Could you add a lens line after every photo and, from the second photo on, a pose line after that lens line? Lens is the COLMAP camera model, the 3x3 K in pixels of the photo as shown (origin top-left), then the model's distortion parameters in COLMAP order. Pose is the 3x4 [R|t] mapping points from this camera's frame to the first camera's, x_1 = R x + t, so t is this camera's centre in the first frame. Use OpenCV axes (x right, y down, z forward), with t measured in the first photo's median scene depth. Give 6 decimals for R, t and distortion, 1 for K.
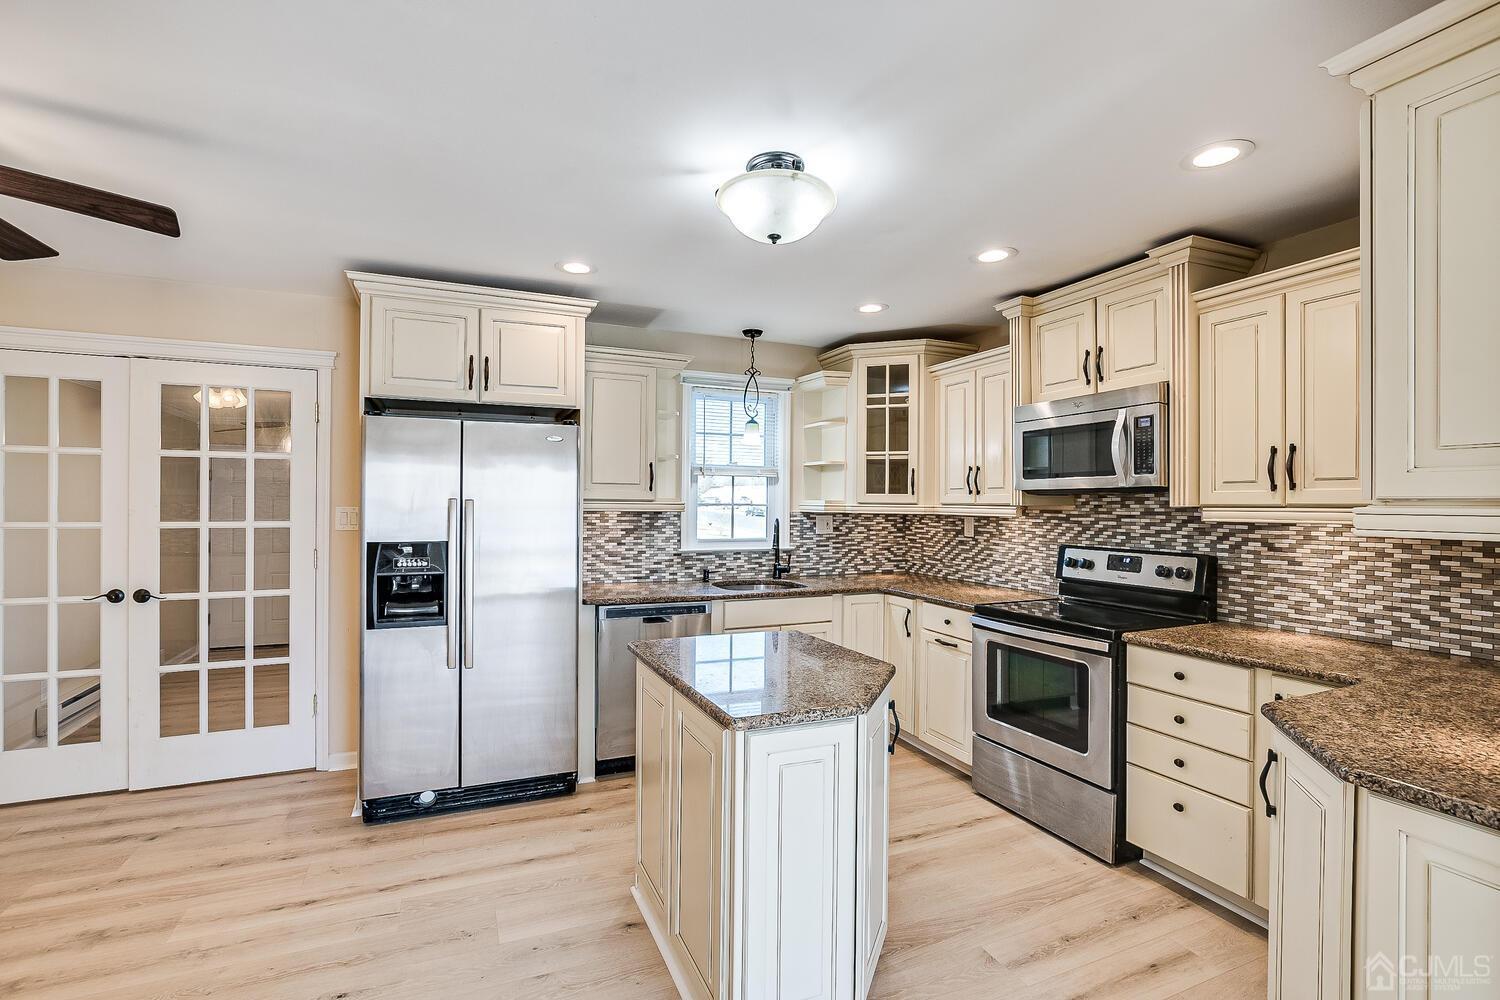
lens RADIAL K [[678.1, 0, 738.6], [0, 678.1, 502.3], [0, 0, 1]] dist [-0.024420, 0.004830]
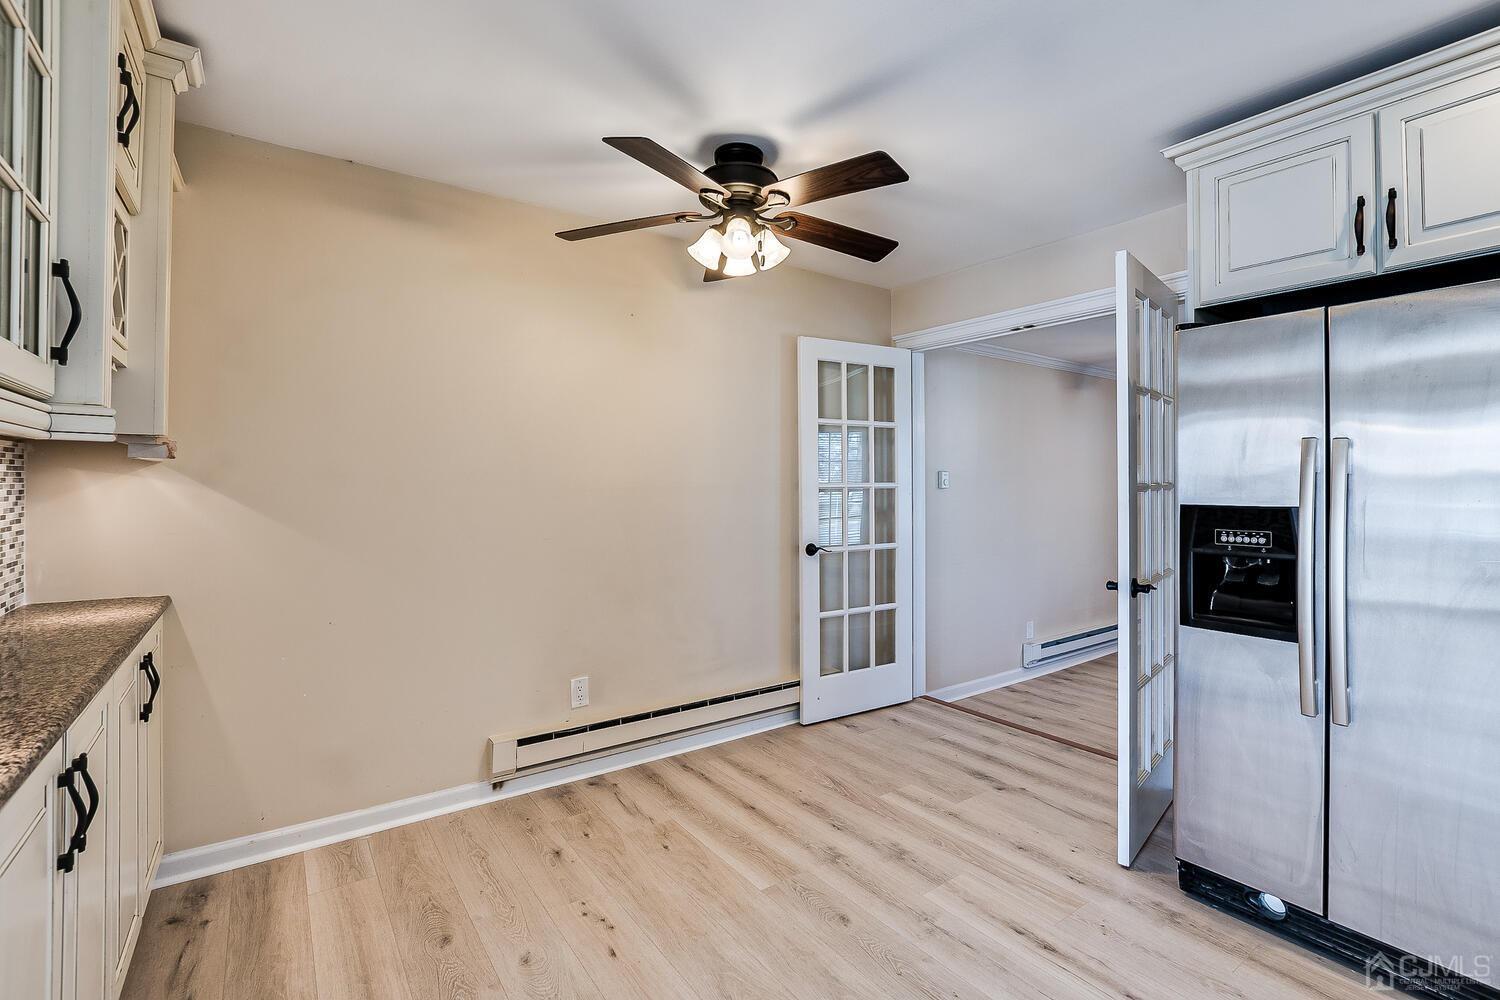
lens RADIAL K [[684.8, 0, 776.2], [0, 684.8, 479.2], [0, 0, 1]] dist [-0.021453, 0.000114]
pose [[0.235272, -0.013076, -0.971842, 0.049151], [0.003447, 0.999914, -0.012619, 0.033419], [0.971924, -0.000381, 0.235296, 0.338216]]
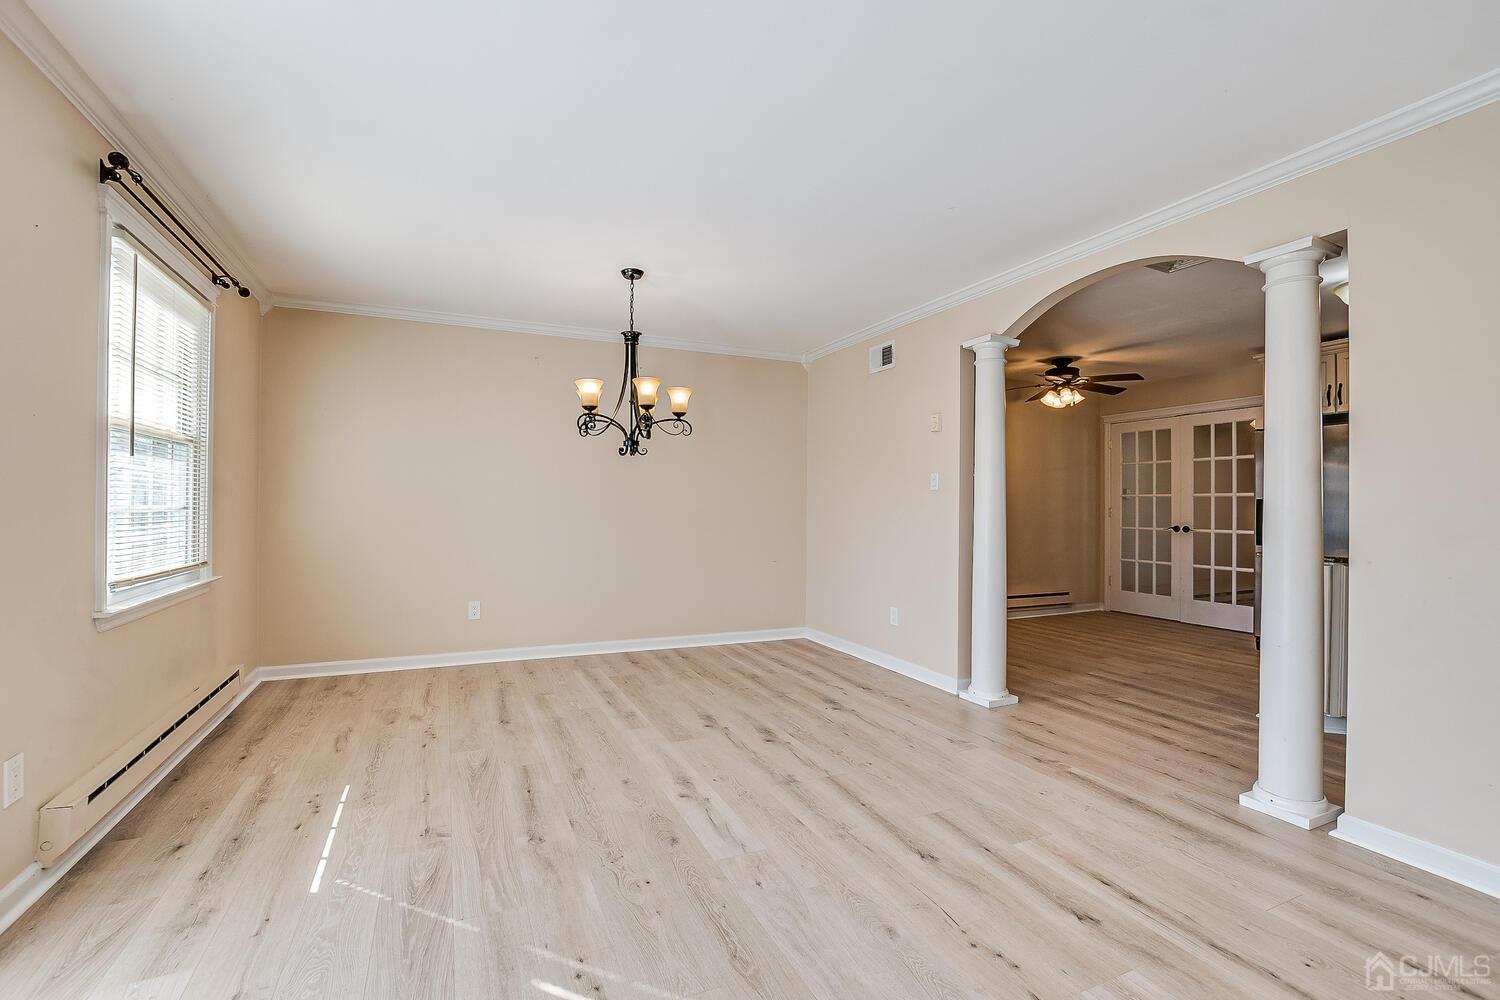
lens RADIAL K [[655.0, 0, 738.6], [0, 655.0, 502.5], [0, 0, 1]] dist [-0.027103, 0.005498]
pose [[0.017137, -0.011955, -0.999782, 1.033433], [-0.003663, 0.999921, -0.012019, 0.081062], [0.999846, 0.003868, 0.017092, -0.405285]]
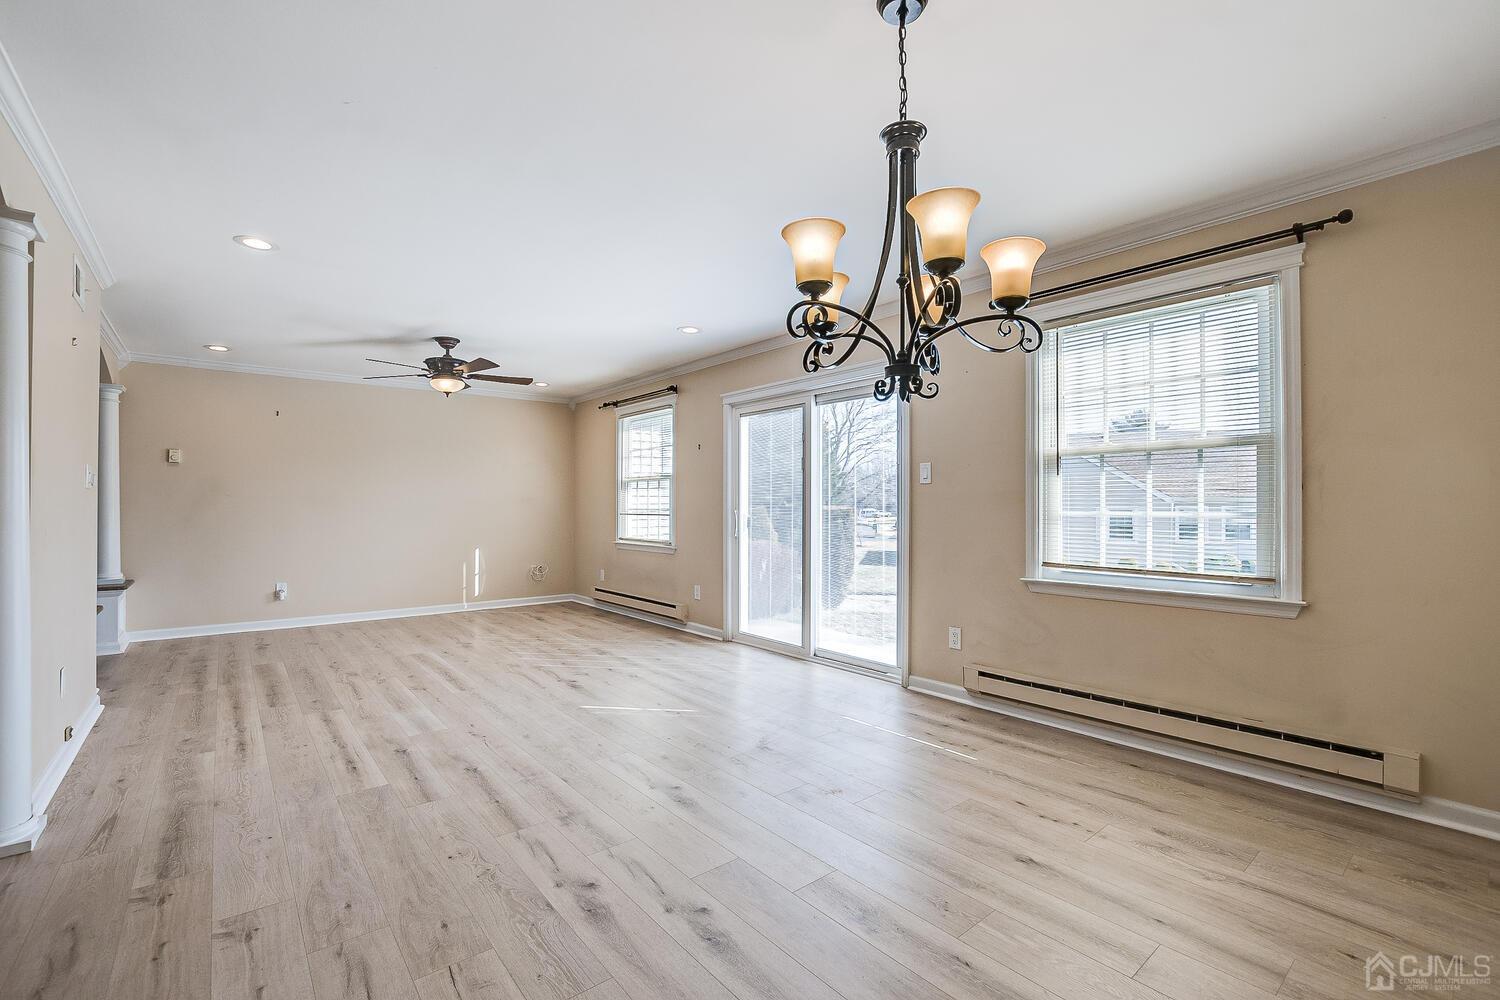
lens RADIAL K [[655.0, 0, 738.6], [0, 655.0, 502.5], [0, 0, 1]] dist [-0.027103, 0.005498]
pose [[-0.270177, -0.001840, 0.962809, -0.503562], [-0.006278, 0.999980, 0.000149, 0.068701], [-0.962790, -0.006004, -0.270183, -0.313452]]
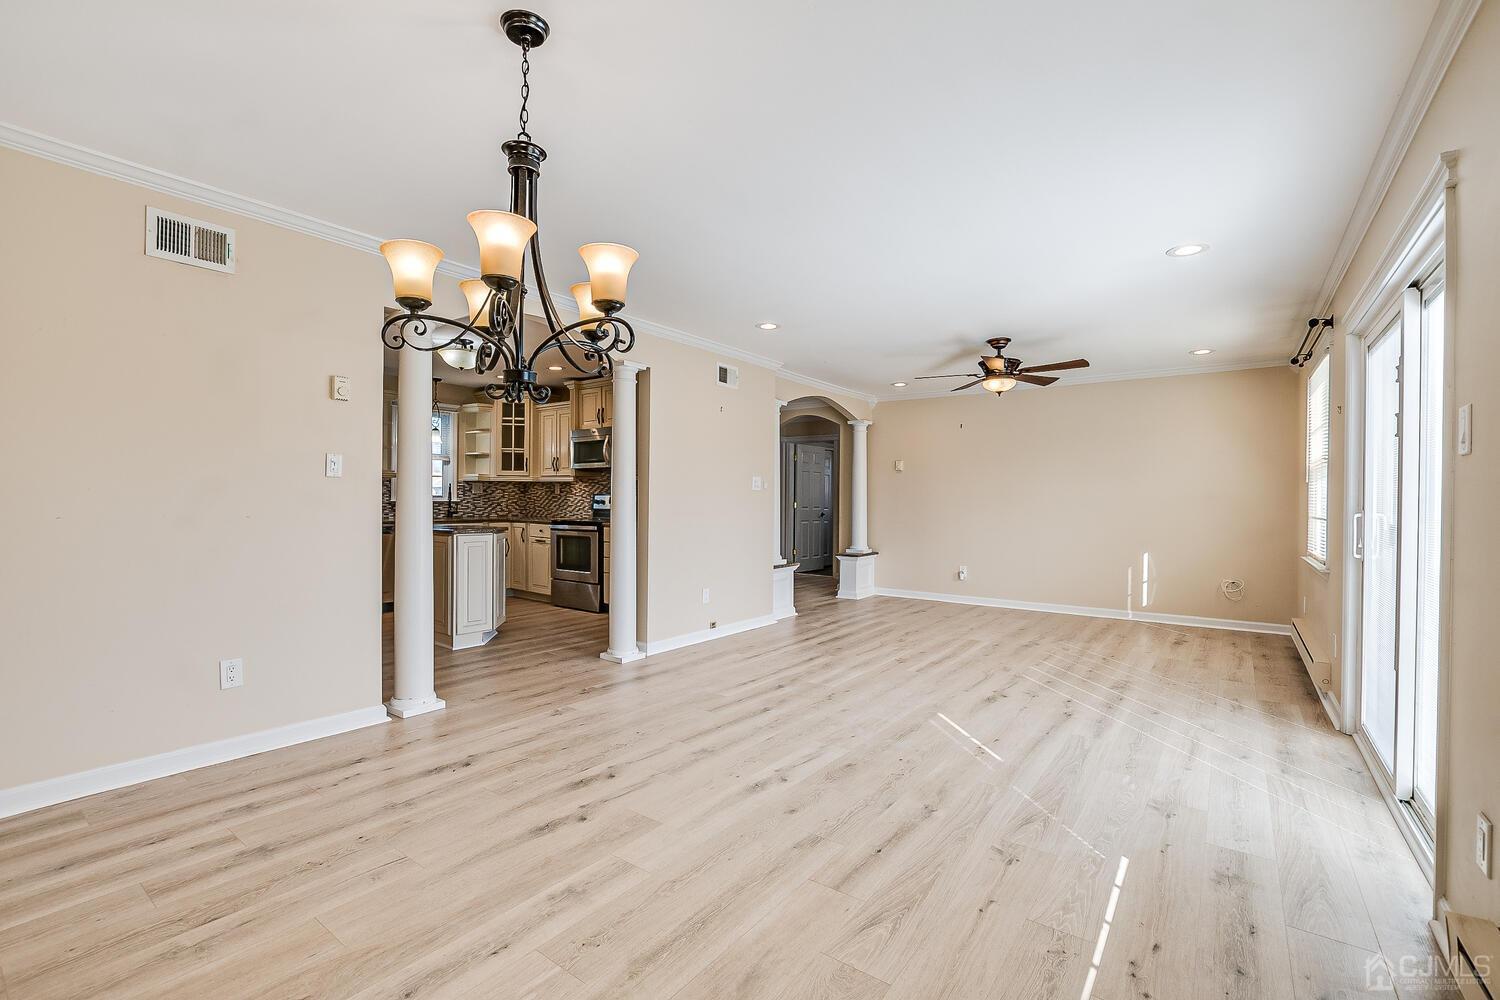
lens RADIAL K [[655.0, 0, 738.6], [0, 655.0, 502.5], [0, 0, 1]] dist [-0.027103, 0.005498]
pose [[0.868929, -0.002345, 0.494932, -0.169407], [-0.003981, 0.999923, 0.011727, 0.064922], [-0.494922, -0.012160, 0.868853, -1.115776]]
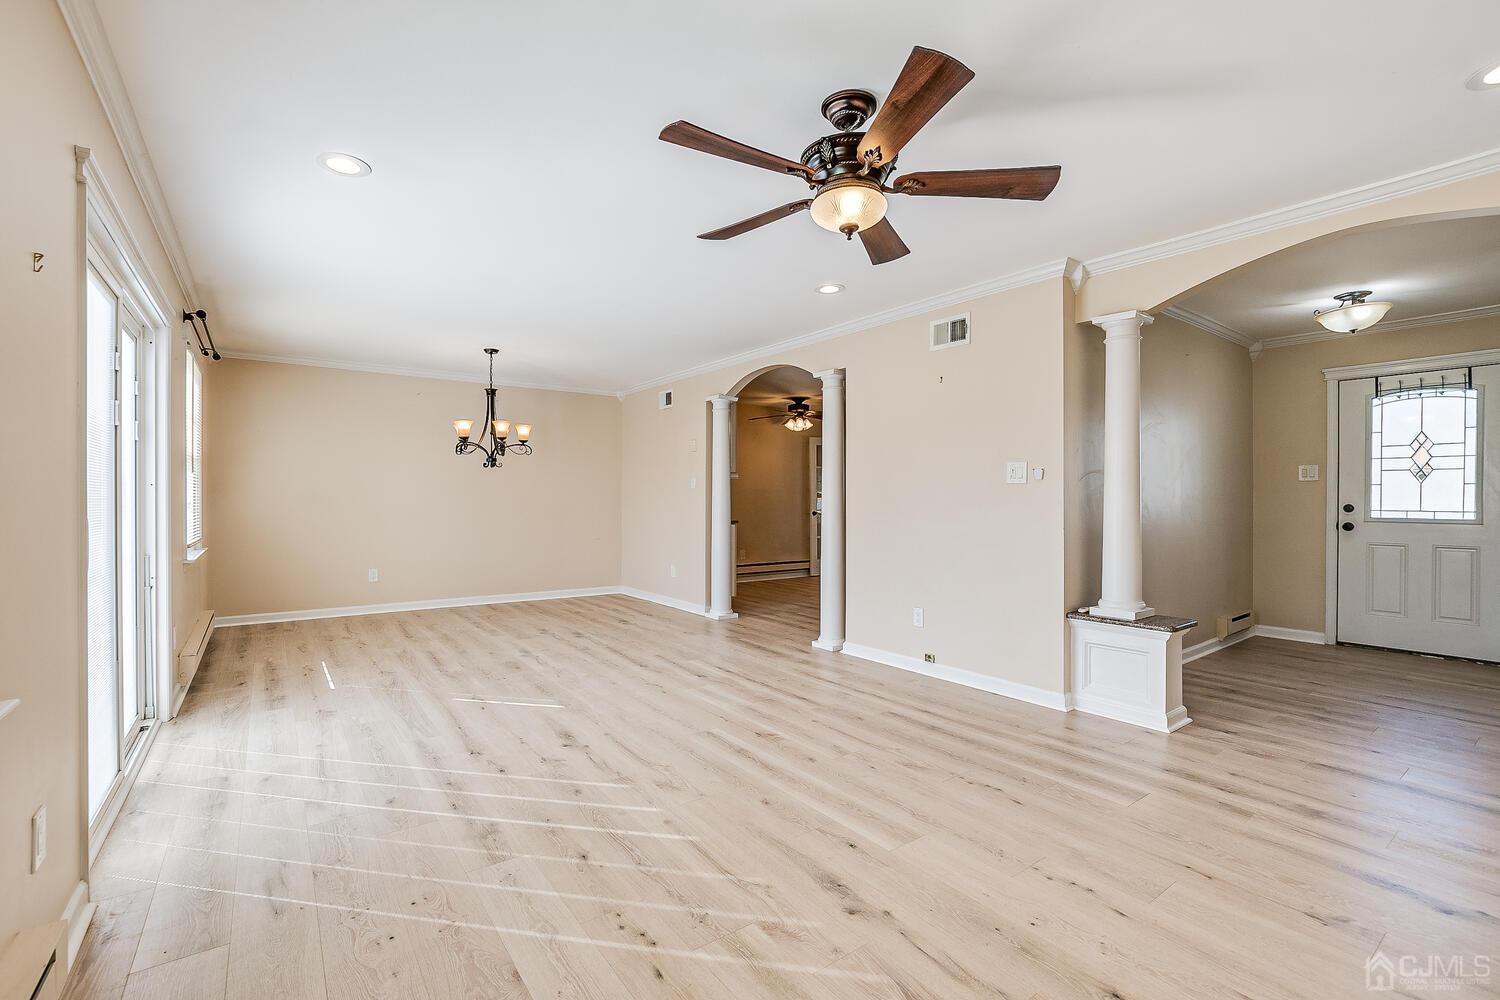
lens RADIAL K [[655.0, 0, 738.6], [0, 655.0, 502.5], [0, 0, 1]] dist [-0.027103, 0.005498]
pose [[0.223179, -0.002253, -0.974775, 1.744626], [0.003715, 0.999992, -0.001461, 0.086178], [0.974770, -0.003295, 0.223186, -0.317470]]
